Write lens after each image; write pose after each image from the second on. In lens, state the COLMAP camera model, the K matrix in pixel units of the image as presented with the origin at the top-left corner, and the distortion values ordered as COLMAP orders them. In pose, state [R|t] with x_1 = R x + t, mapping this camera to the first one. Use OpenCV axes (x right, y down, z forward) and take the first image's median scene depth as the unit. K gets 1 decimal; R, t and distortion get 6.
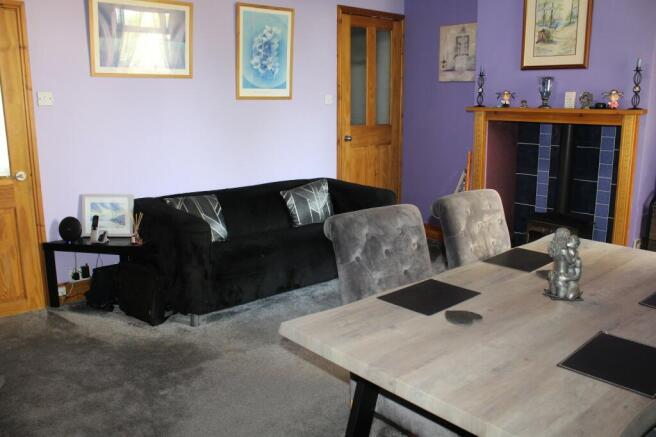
lens RADIAL K [[562.9, 0, 328.0], [0, 562.9, 218.5], [0, 0, 1]] dist [-0.000472, 0.004173]
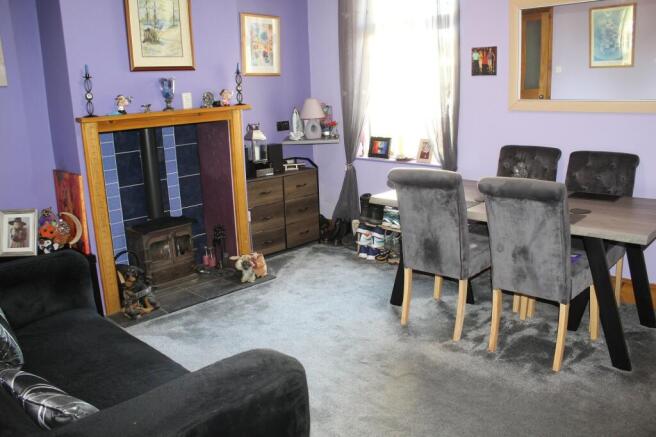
lens RADIAL K [[562.9, 0, 328.0], [0, 562.9, 218.5], [0, 0, 1]] dist [-0.000472, 0.004173]
pose [[-0.072887, -0.224068, 0.971844, -0.627200], [0.273822, 0.932495, 0.235531, -0.178275], [-0.959015, 0.283280, -0.006612, 0.806094]]
